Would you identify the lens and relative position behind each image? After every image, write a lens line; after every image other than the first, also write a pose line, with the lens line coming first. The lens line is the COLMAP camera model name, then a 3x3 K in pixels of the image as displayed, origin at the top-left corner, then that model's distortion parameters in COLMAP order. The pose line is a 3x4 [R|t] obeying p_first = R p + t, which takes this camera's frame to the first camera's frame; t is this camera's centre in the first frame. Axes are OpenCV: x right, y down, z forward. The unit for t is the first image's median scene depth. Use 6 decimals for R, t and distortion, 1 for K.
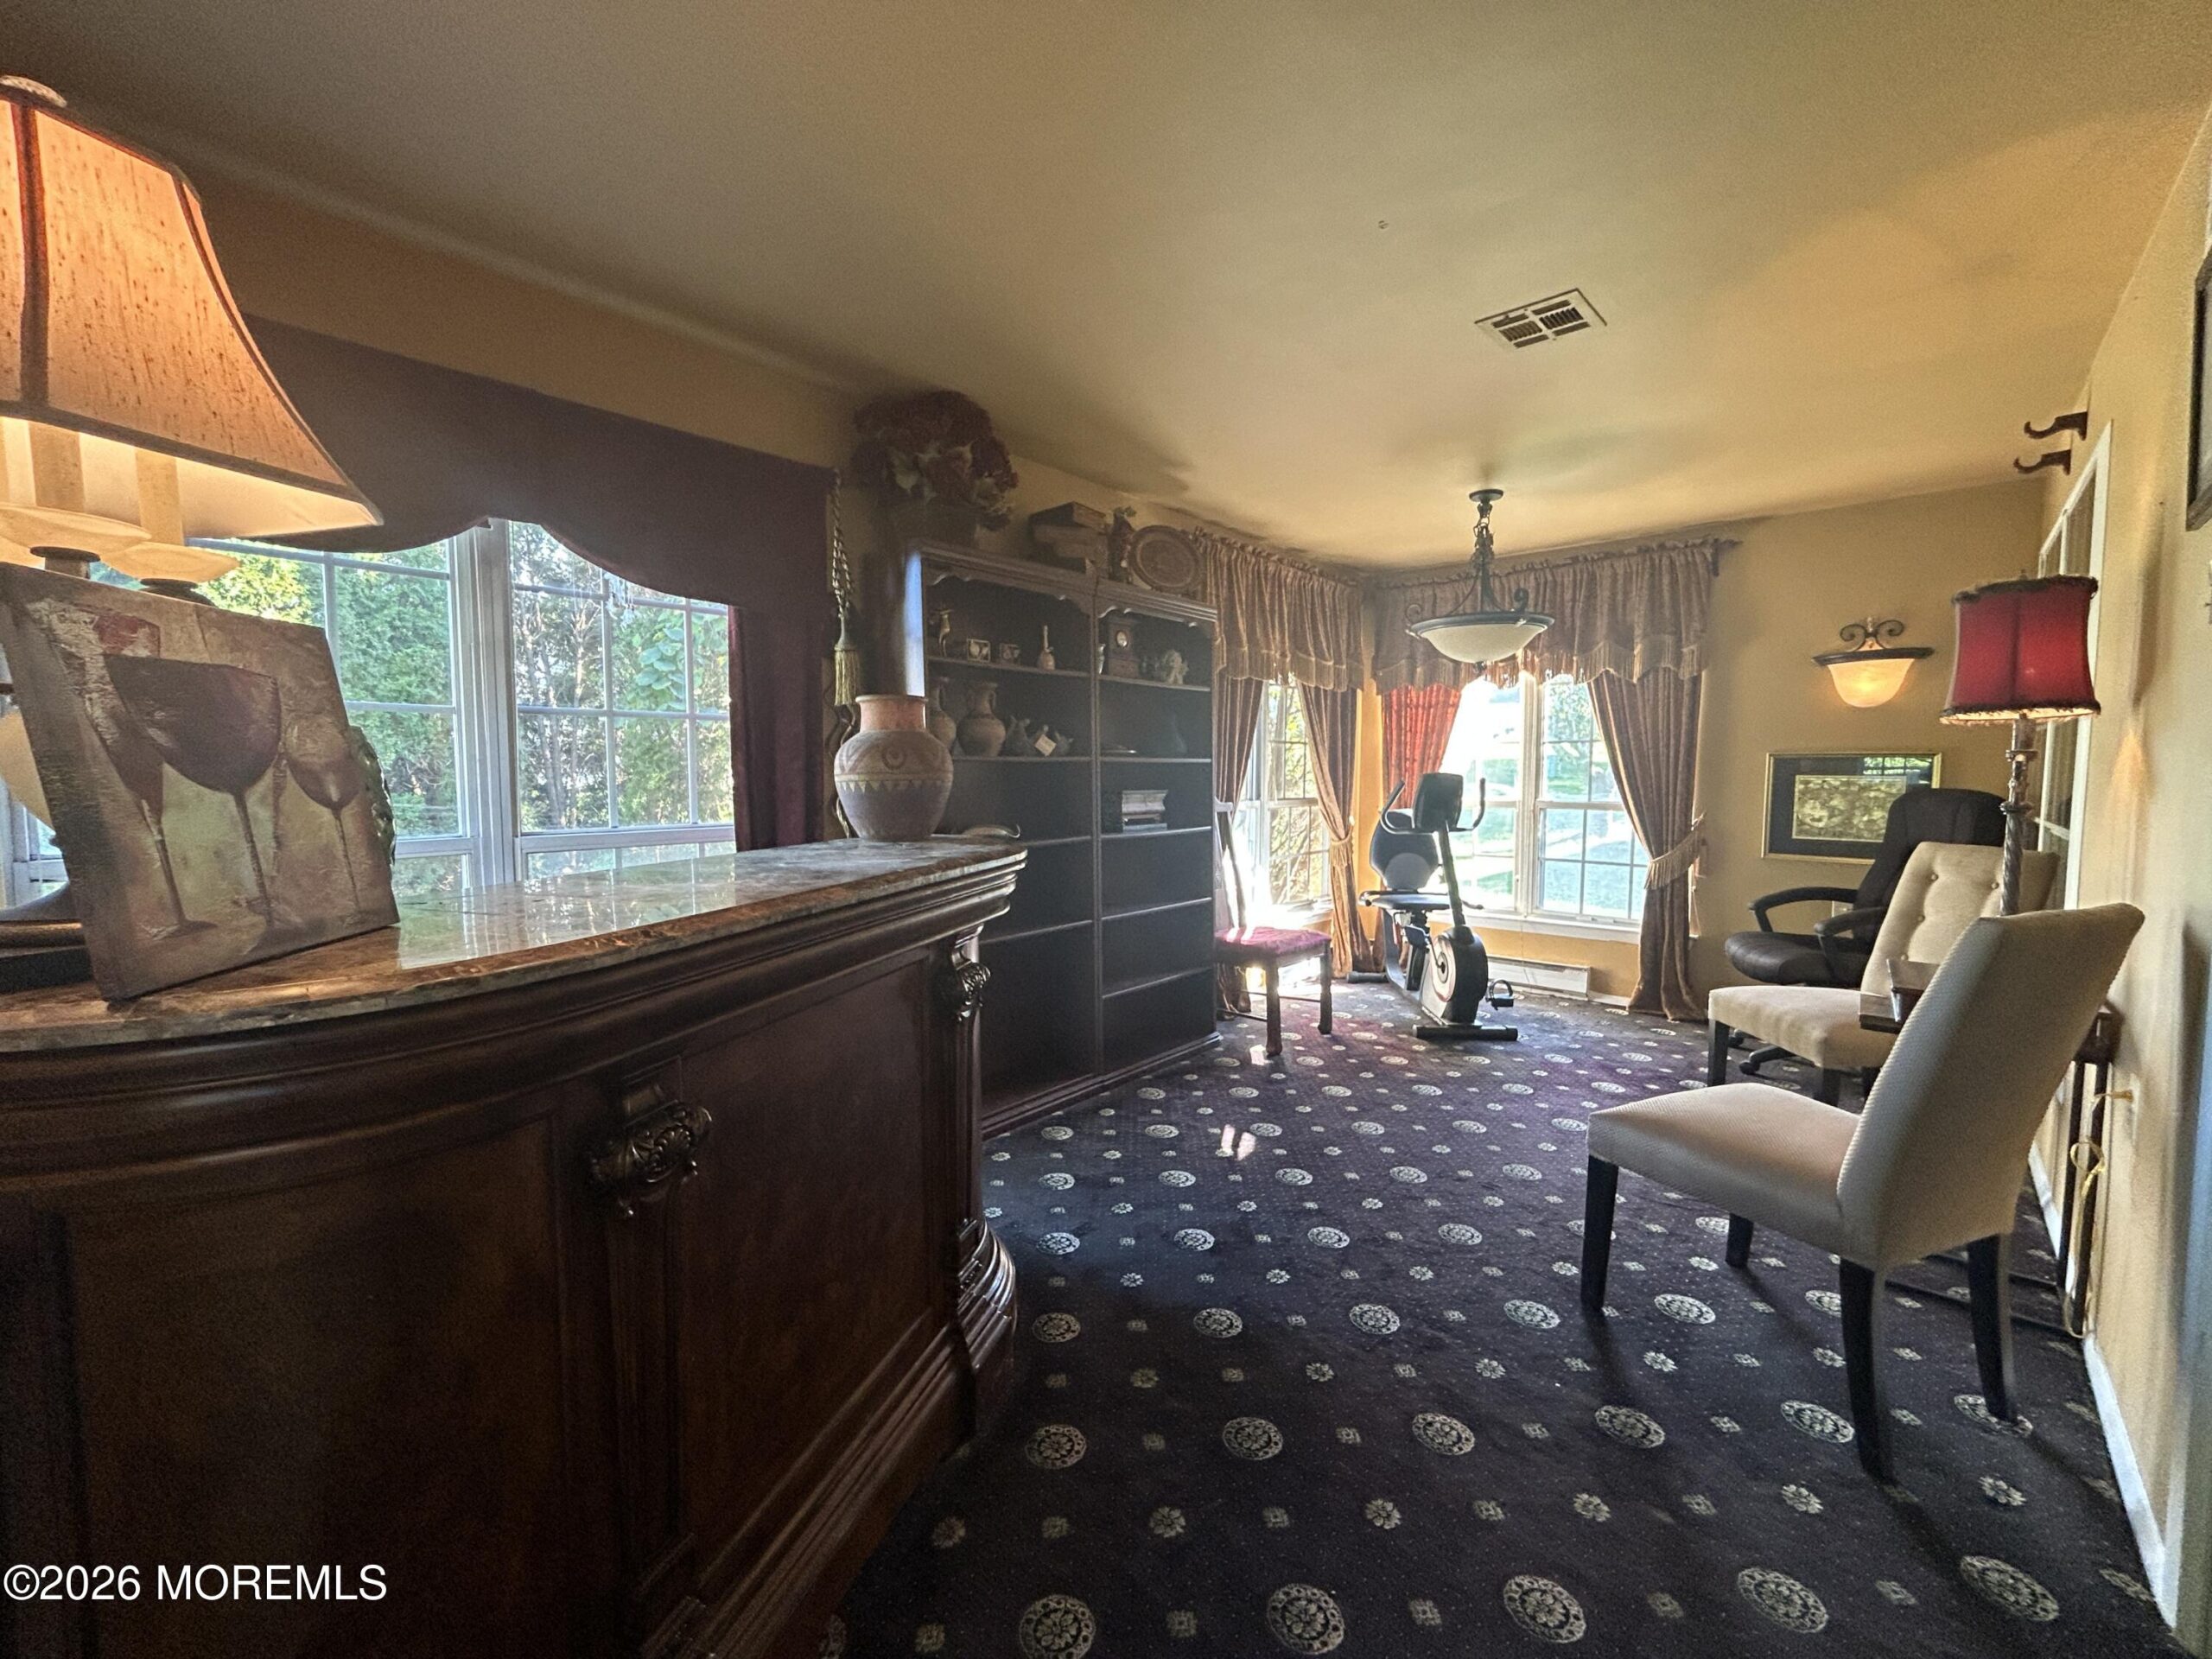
lens RADIAL K [[897.8, 0, 1104.5], [0, 897.8, 833.6], [0, 0, 1]] dist [0.001221, -0.000760]
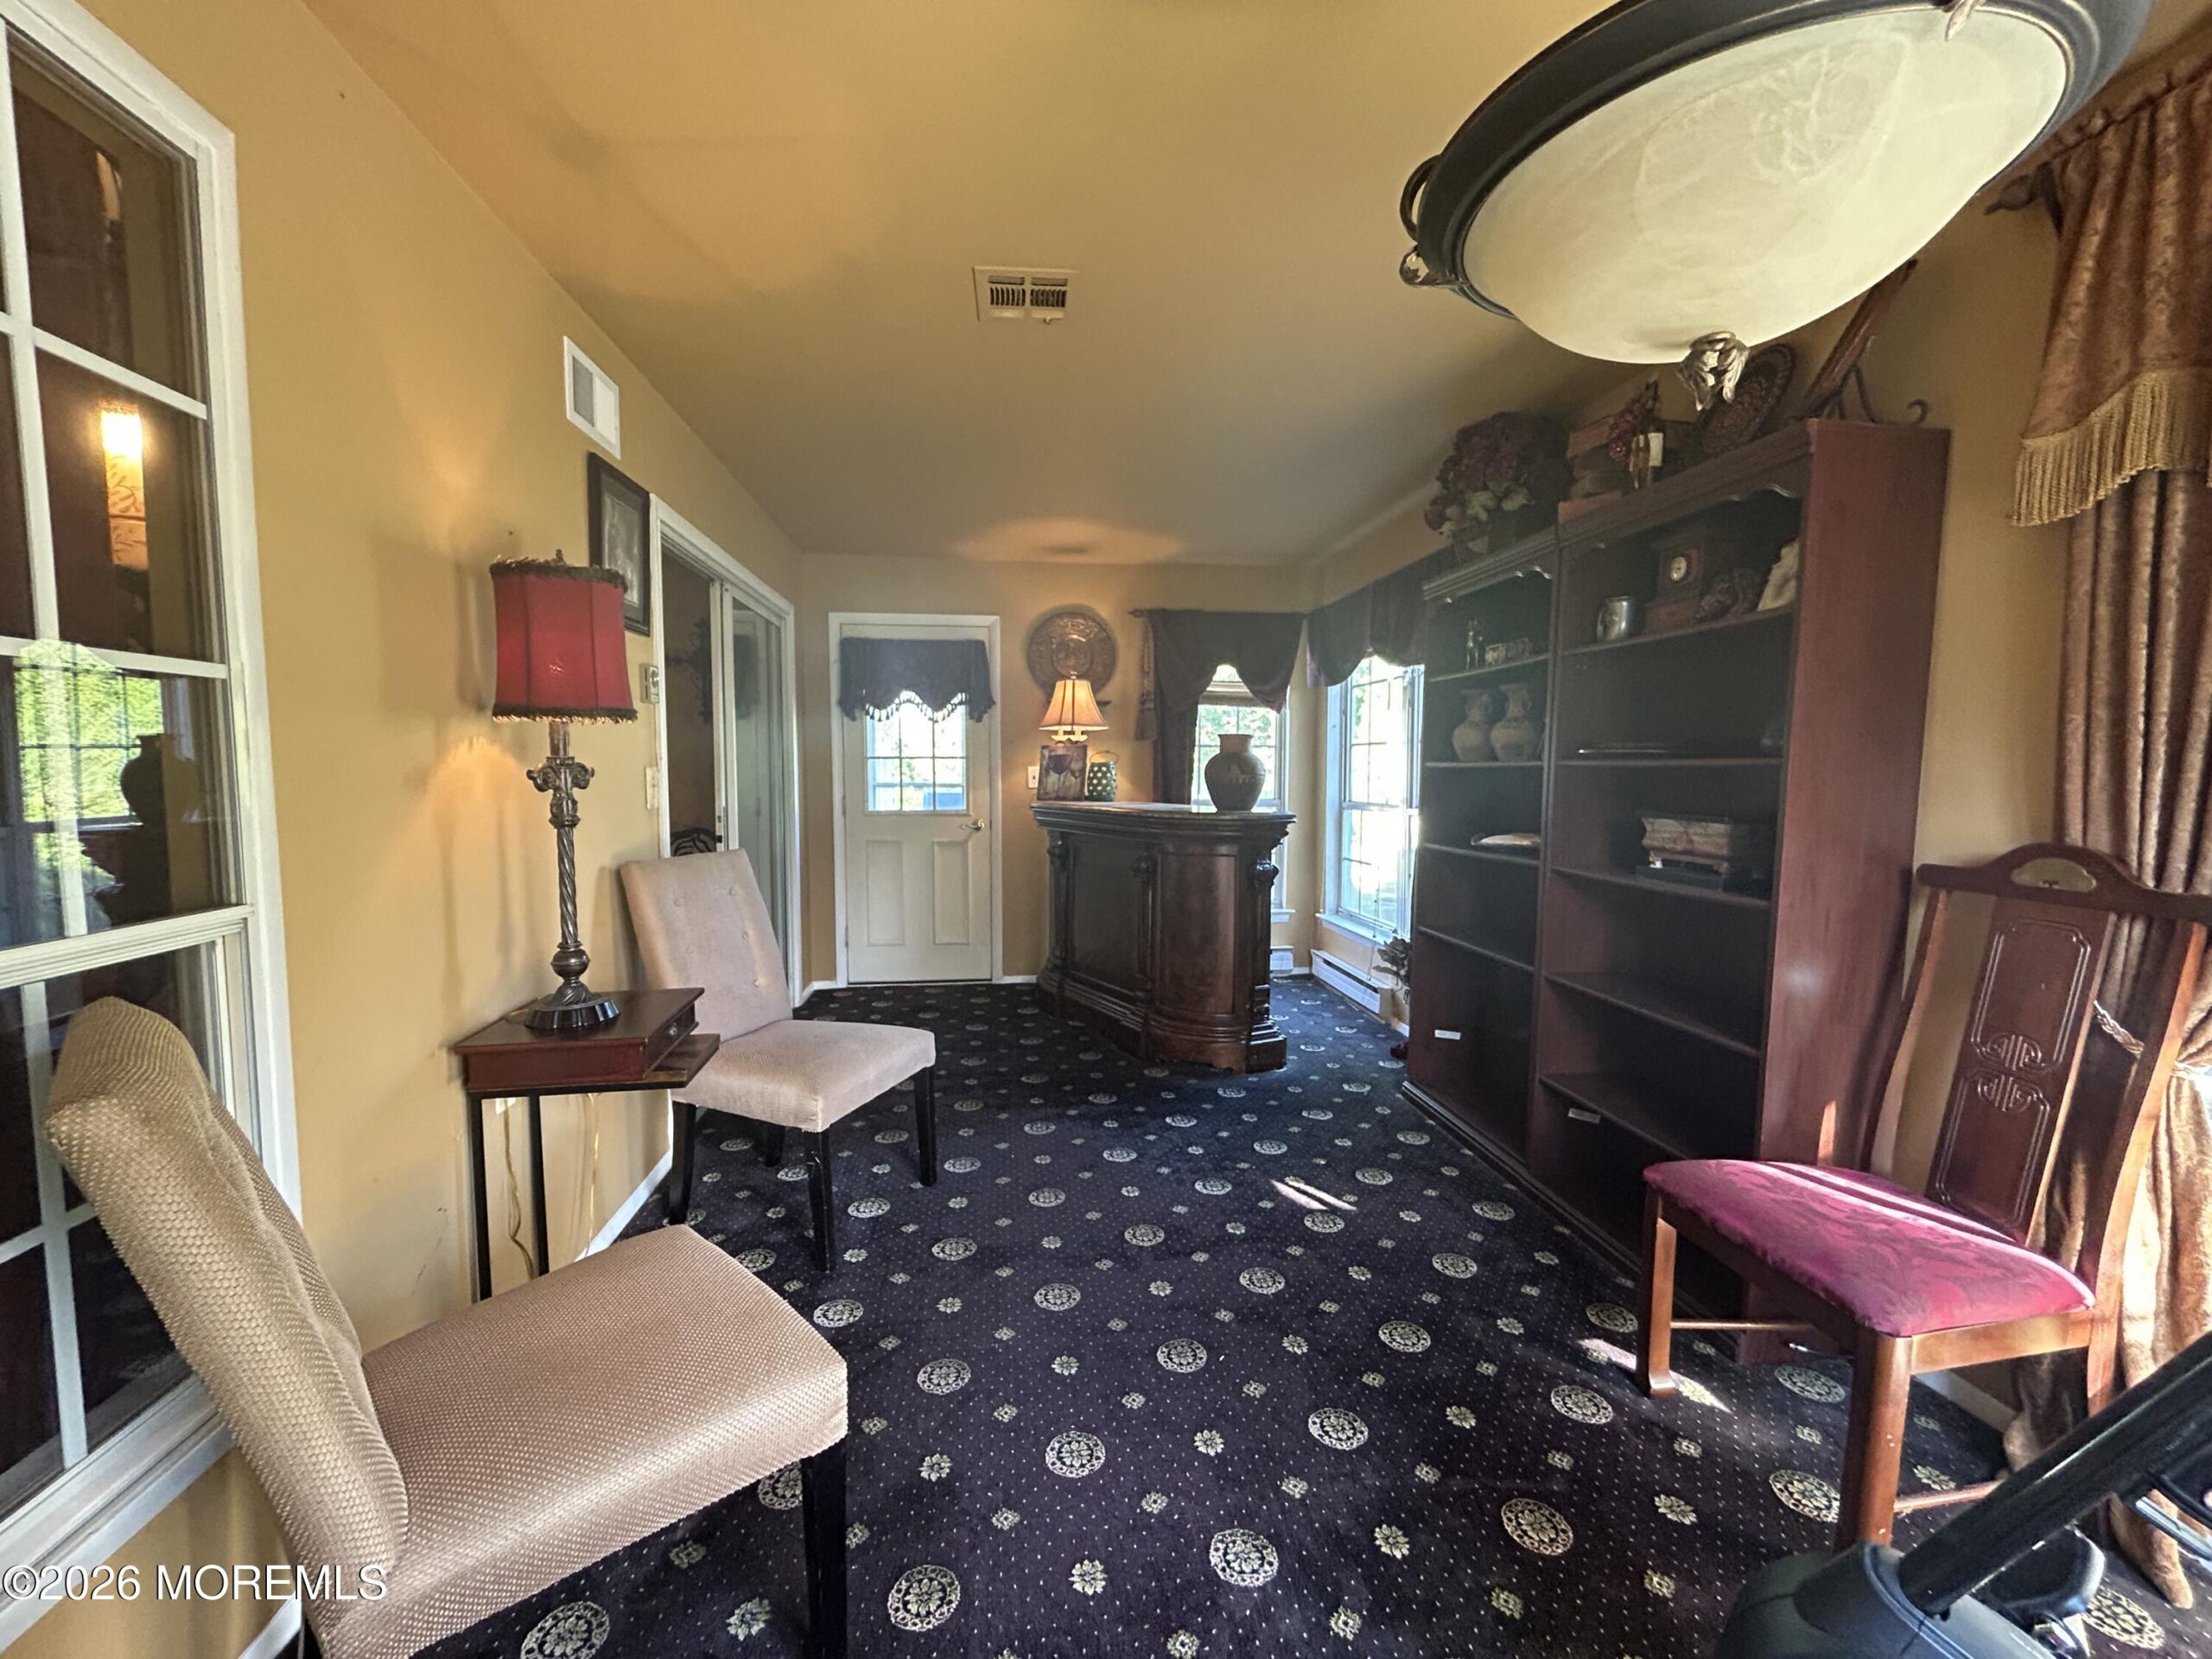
lens RADIAL K [[897.8, 0, 1105.0], [0, 897.8, 831.6], [0, 0, 1]] dist [0.001221, -0.000760]
pose [[-0.660472, 0.049864, -0.749193, 0.907872], [-0.055012, 0.991897, 0.114515, -0.101384], [0.748832, 0.116848, -0.652378, 1.354487]]
